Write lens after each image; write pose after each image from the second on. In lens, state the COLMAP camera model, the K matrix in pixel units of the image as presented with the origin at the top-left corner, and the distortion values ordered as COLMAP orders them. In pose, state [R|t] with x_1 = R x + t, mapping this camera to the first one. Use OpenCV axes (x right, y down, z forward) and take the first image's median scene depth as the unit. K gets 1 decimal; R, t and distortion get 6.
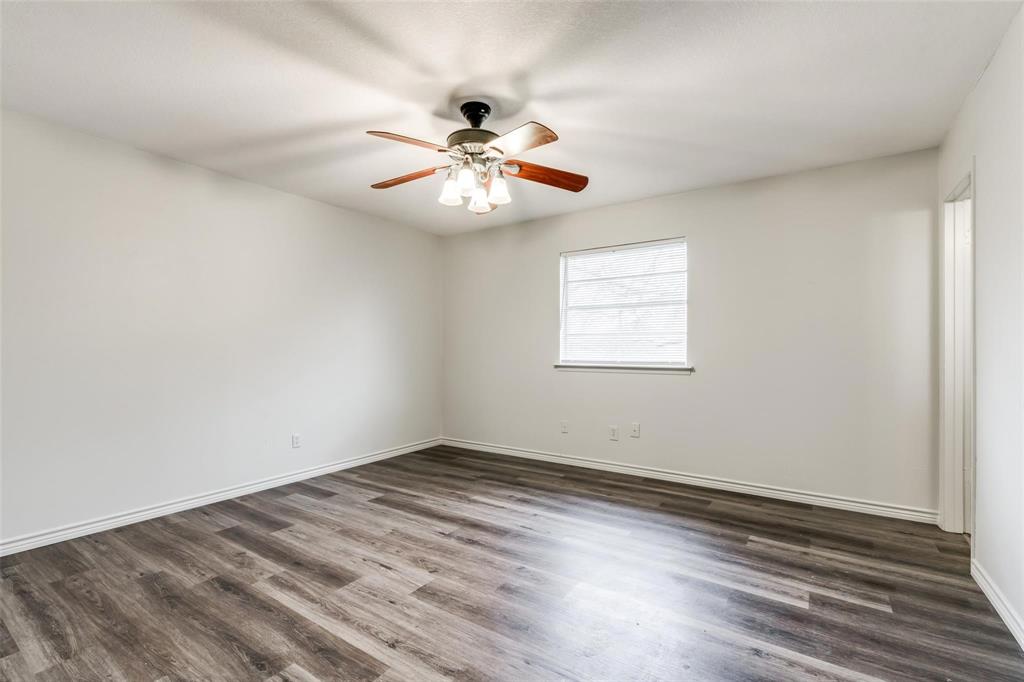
lens RADIAL K [[455.0, 0, 513.4], [0, 455.0, 345.9], [0, 0, 1]] dist [-0.011201, 0.004649]
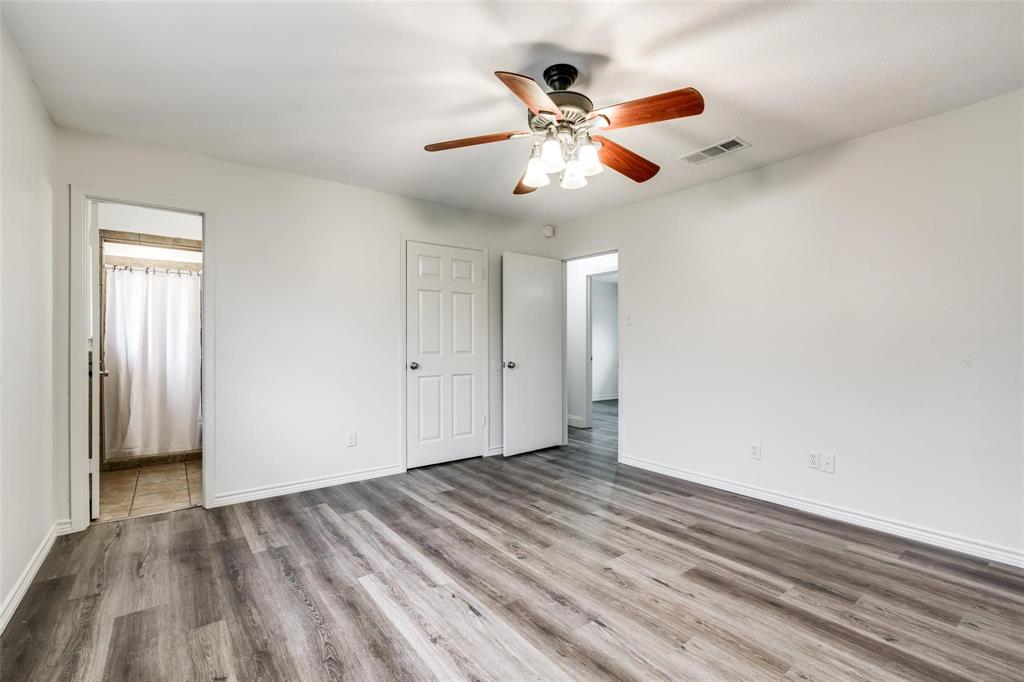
lens RADIAL K [[455.0, 0, 513.4], [0, 455.0, 345.9], [0, 0, 1]] dist [-0.011201, 0.004649]
pose [[-0.947655, -0.001332, 0.319294, -0.288242], [-0.001966, 0.999997, -0.001665, 0.009568], [-0.319291, -0.002206, -0.947654, 1.946912]]
